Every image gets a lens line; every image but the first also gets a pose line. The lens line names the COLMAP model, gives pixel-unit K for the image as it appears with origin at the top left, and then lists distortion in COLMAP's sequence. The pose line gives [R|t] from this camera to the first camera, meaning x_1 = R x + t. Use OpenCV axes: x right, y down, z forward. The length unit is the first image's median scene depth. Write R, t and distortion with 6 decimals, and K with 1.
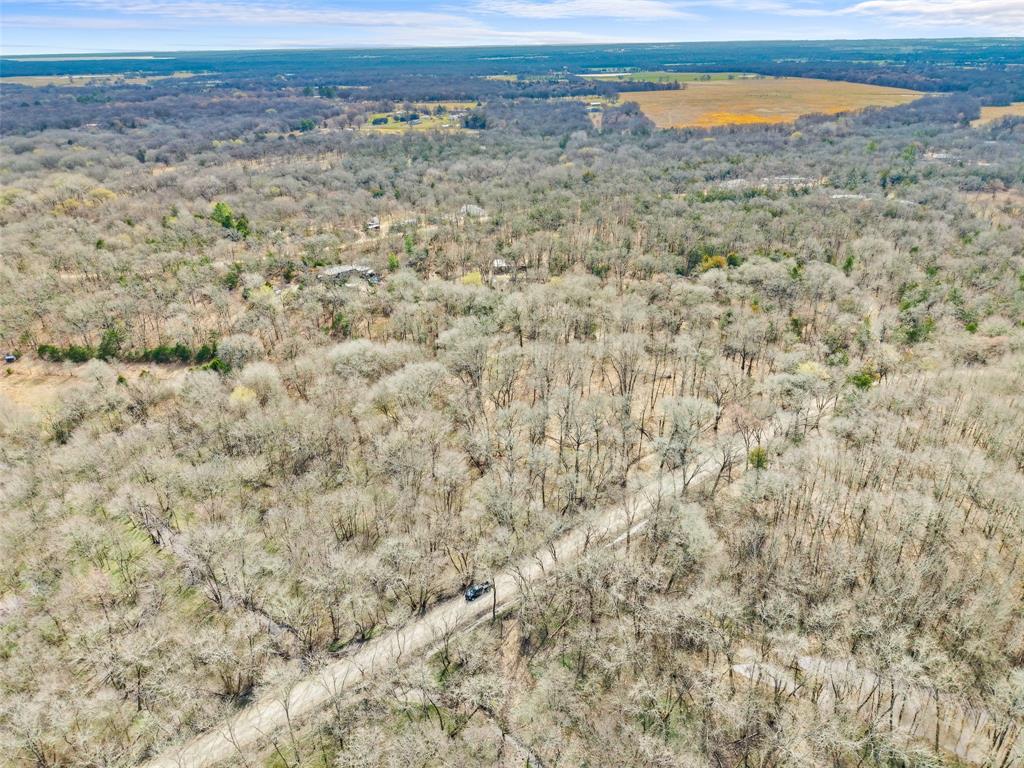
lens RADIAL K [[730.7, 0, 512.0], [0, 730.7, 384.0], [0, 0, 1]] dist [-0.006291, 0.035819]
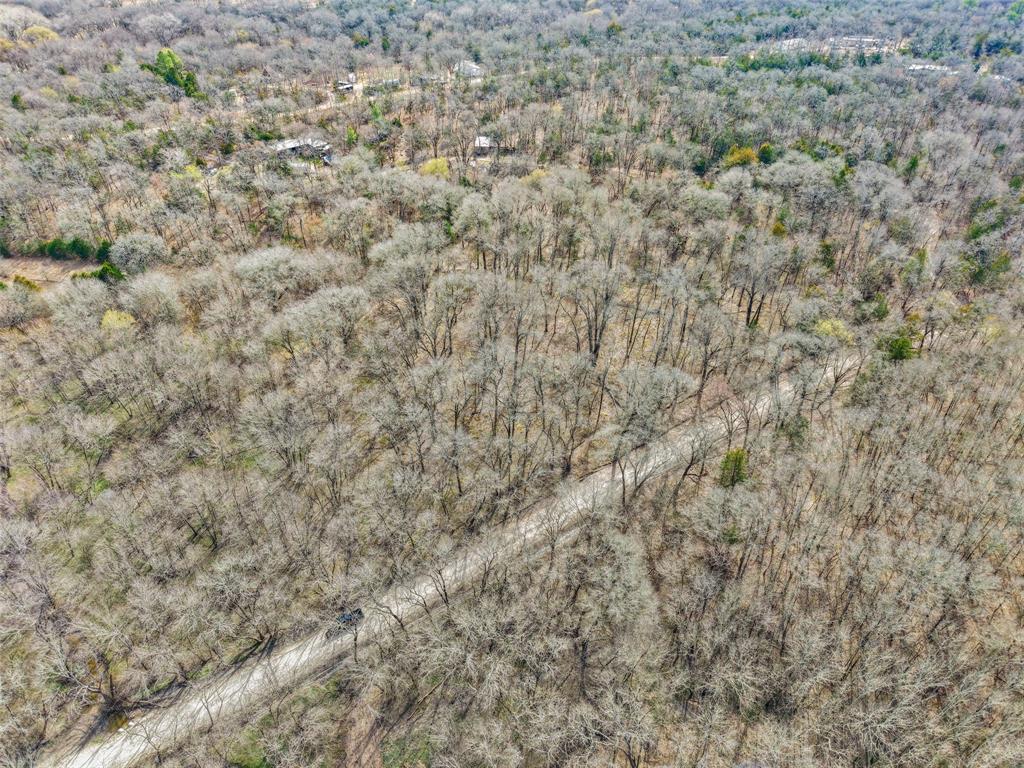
lens RADIAL K [[710.1, 0, 512.0], [0, 710.1, 384.0], [0, 0, 1]] dist [0.002060, 0.002261]
pose [[0.996476, 0.063410, -0.054915, 0.072626], [-0.050786, 0.977088, 0.206689, -0.061564], [0.066763, -0.203171, 0.976864, 0.144036]]
